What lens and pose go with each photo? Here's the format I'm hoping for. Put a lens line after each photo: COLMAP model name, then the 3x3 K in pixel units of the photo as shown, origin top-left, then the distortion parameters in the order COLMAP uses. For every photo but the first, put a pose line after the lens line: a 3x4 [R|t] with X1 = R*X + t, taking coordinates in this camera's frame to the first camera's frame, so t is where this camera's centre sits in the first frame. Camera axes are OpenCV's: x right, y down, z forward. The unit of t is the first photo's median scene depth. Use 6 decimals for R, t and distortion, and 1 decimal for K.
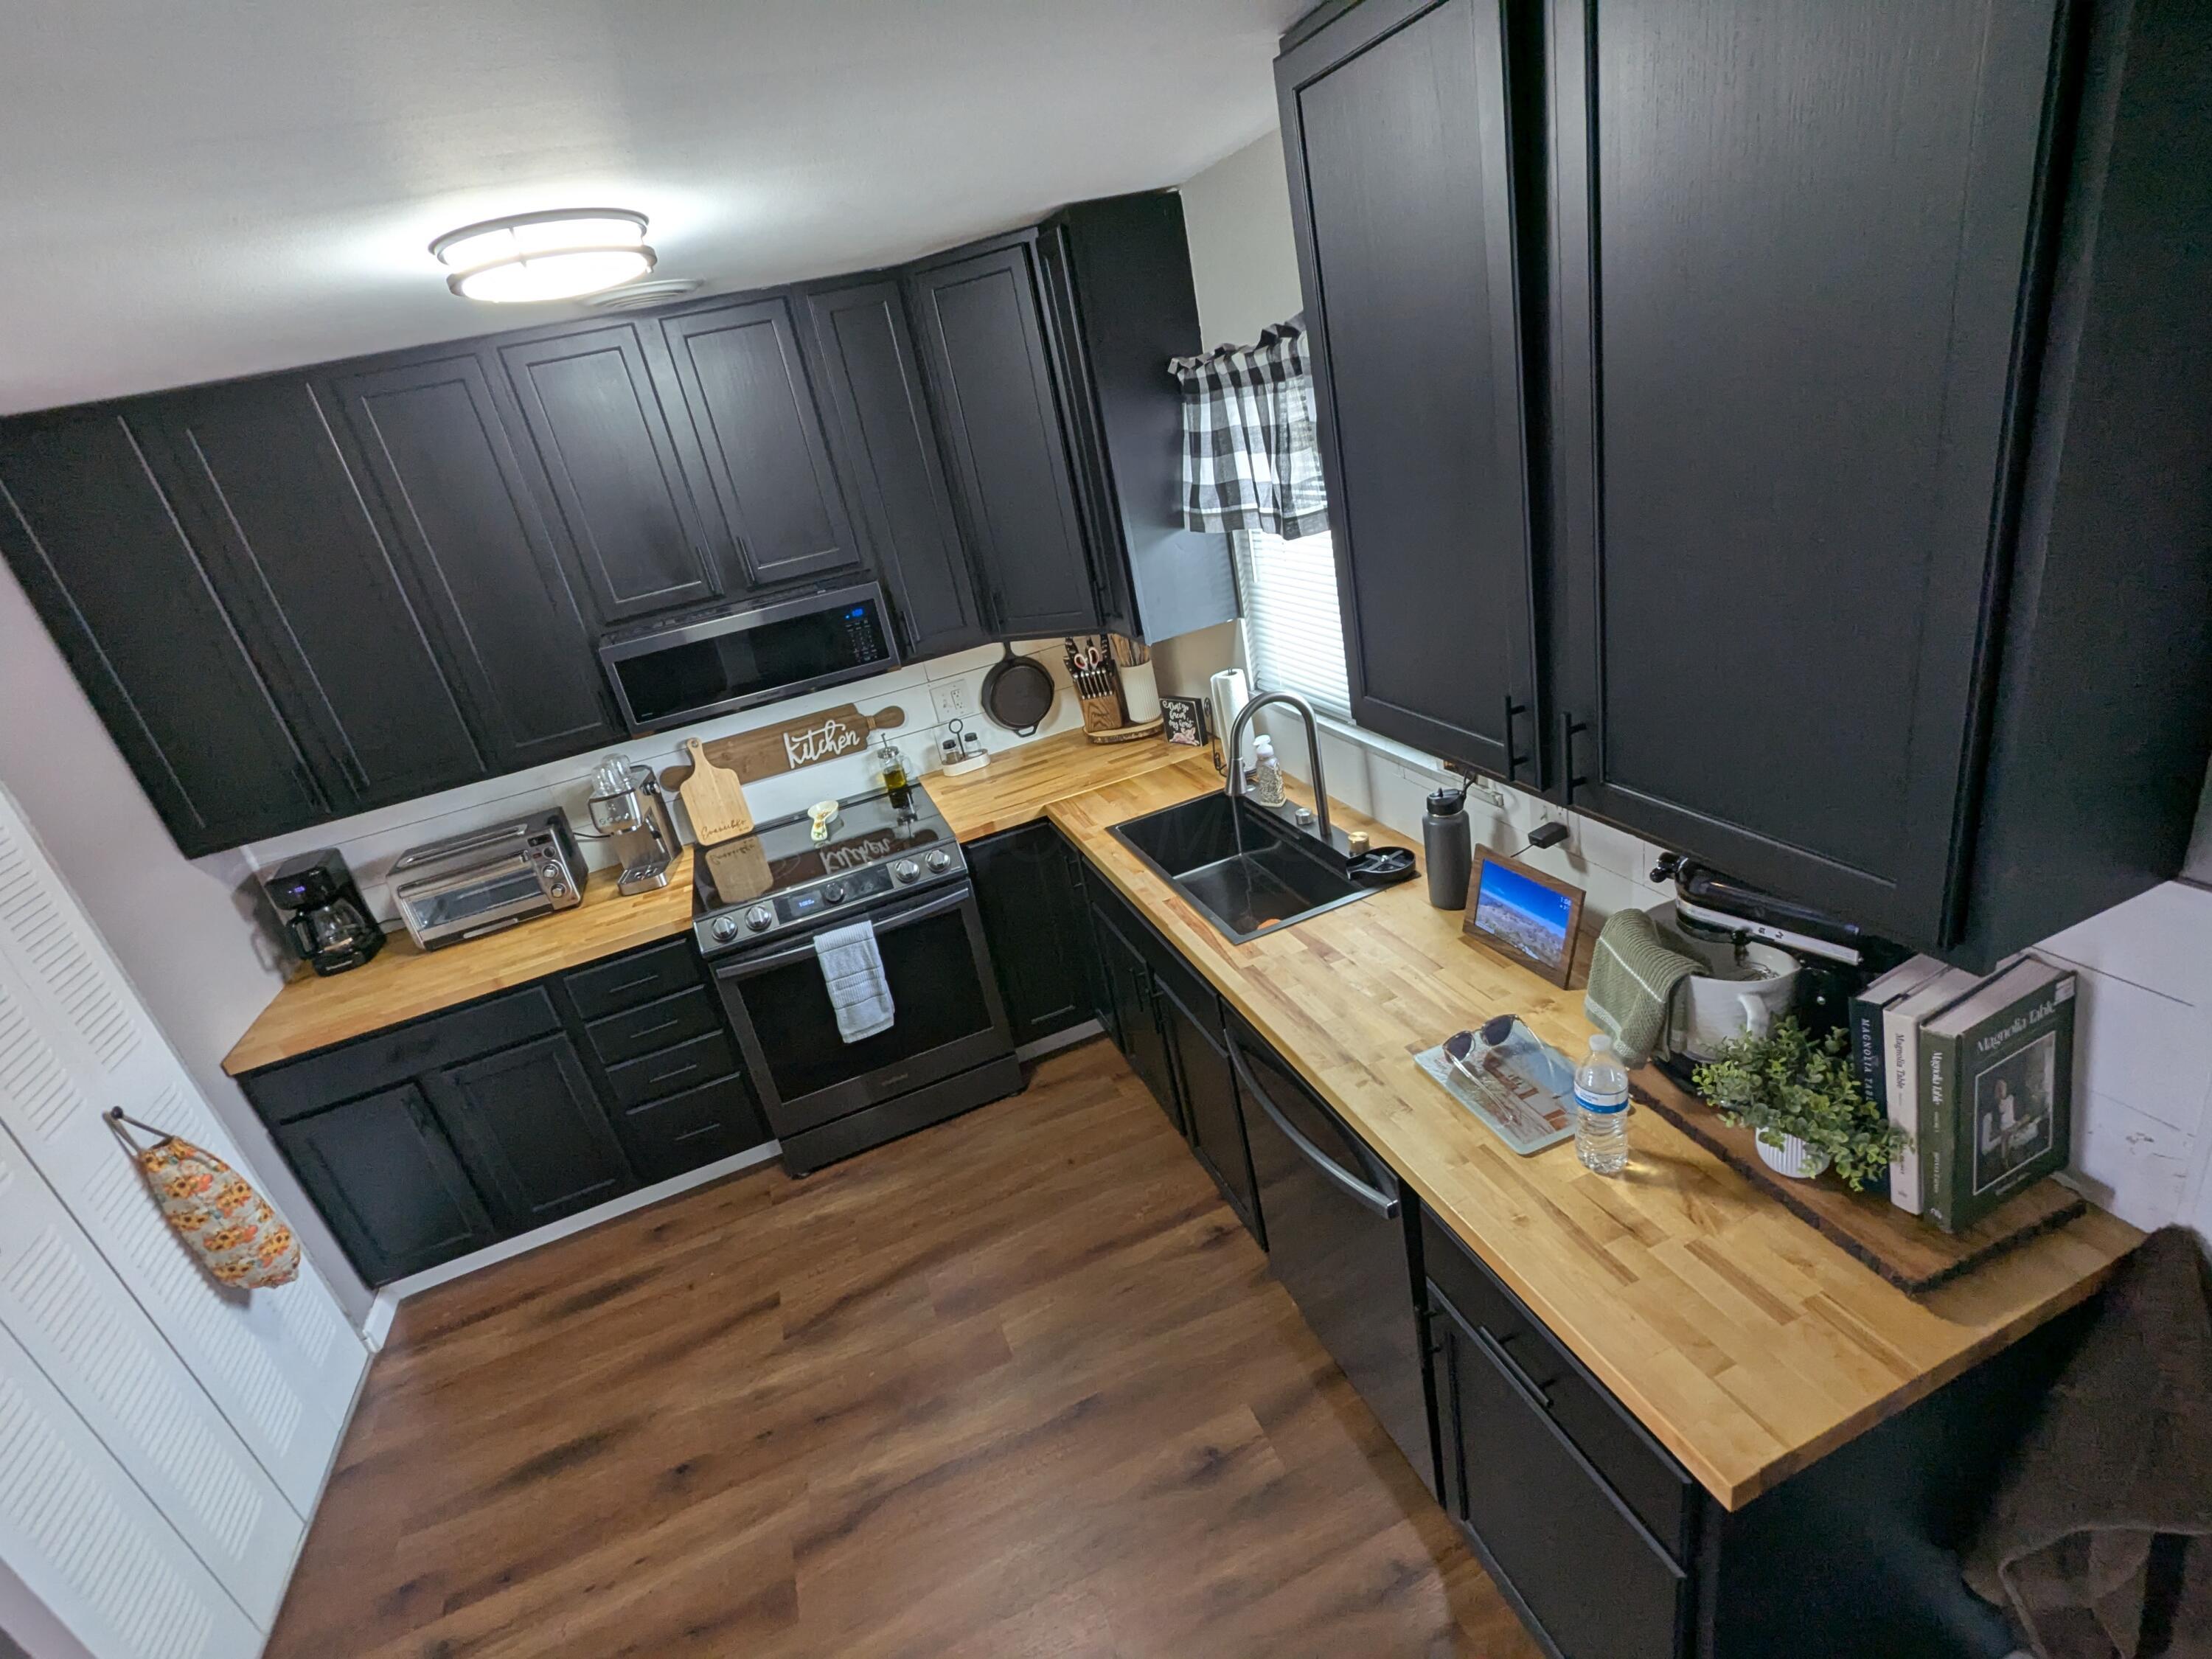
lens RADIAL K [[1040.9, 0, 1104.5], [0, 1040.9, 827.9], [0, 0, 1]] dist [-0.011578, 0.001571]
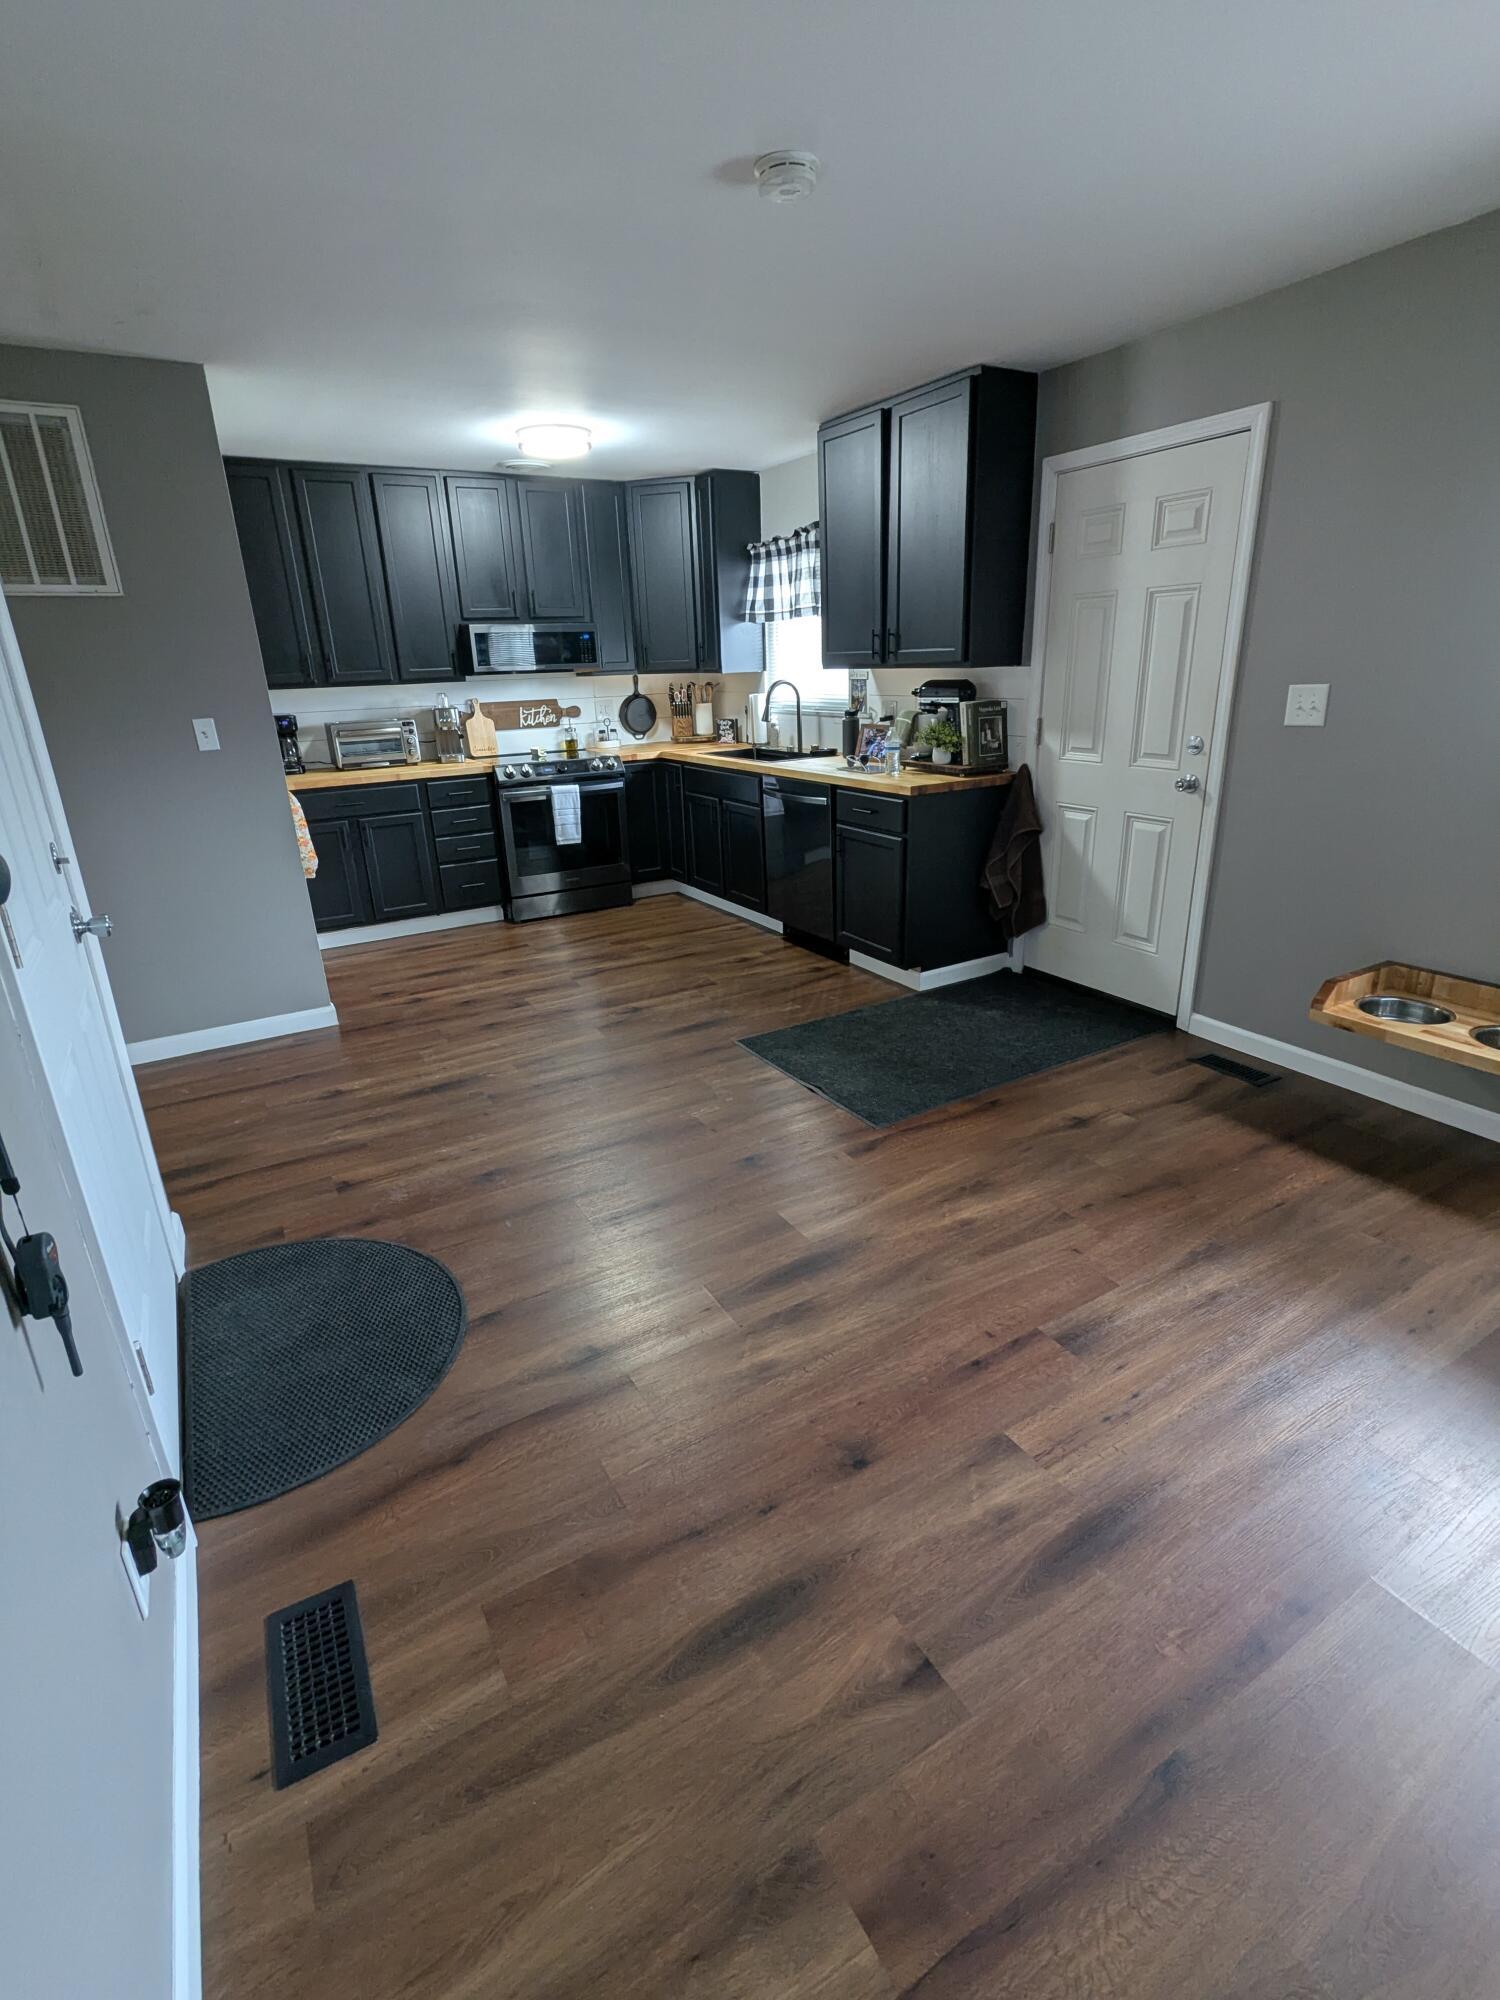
lens RADIAL K [[941.1, 0, 750.3], [0, 941.1, 999.3], [0, 0, 1]] dist [-0.011578, 0.001571]
pose [[0.972815, 0.088224, 0.214120, -0.274874], [-0.072899, 0.994248, -0.078461, 0.679845], [-0.219810, 0.060719, 0.973651, -0.912671]]
